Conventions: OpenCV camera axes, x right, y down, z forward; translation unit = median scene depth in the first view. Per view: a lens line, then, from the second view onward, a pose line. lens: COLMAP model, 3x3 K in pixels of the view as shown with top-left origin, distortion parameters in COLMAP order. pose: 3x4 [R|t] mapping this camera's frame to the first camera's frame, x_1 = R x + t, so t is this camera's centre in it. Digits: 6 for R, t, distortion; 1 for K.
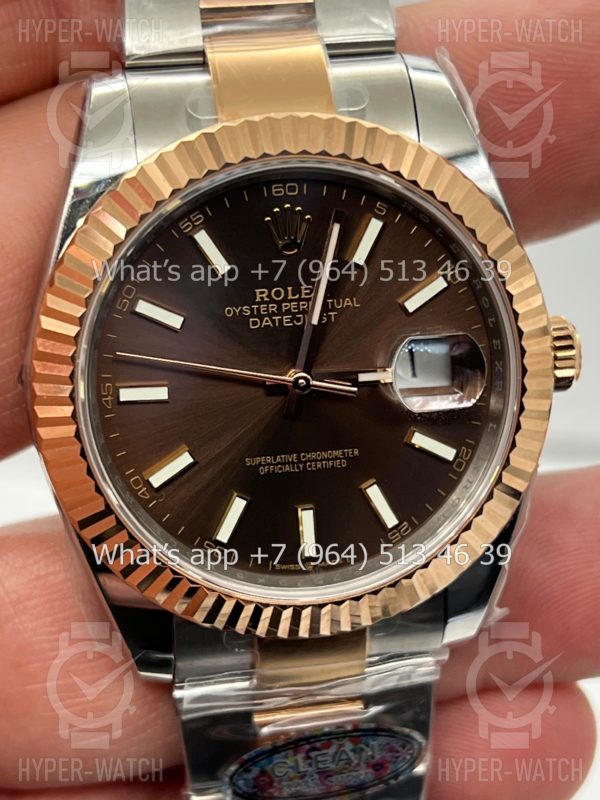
lens RADIAL K [[1771.8, 0, 300.0], [0, 1771.8, 400.0], [0, 0, 1]] dist [0.101384, -0.335210]
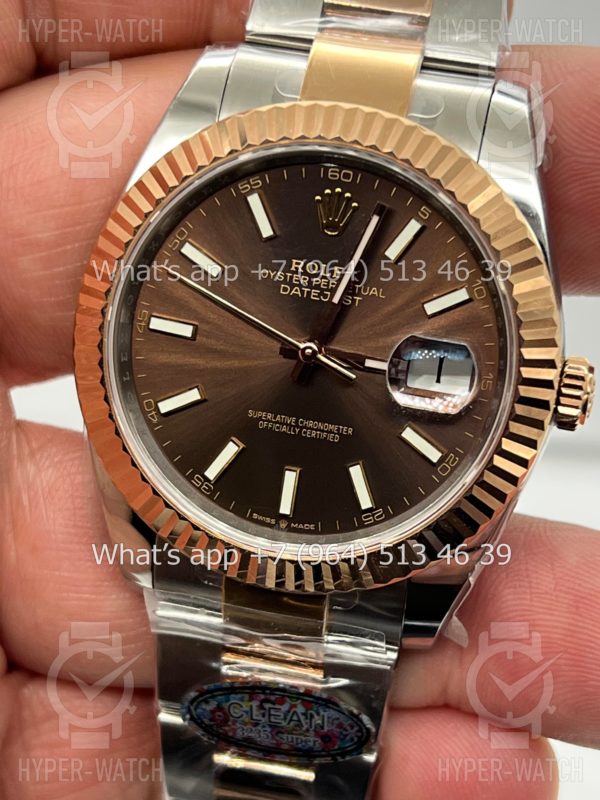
lens RADIAL K [[1771.8, 0, 300.0], [0, 1771.8, 400.0], [0, 0, 1]] dist [0.101384, -0.335210]
pose [[0.915343, 0.244922, -0.319626, 0.336729], [-0.260053, 0.965582, -0.004834, 0.024111], [0.307441, 0.087545, 0.947531, -0.016271]]
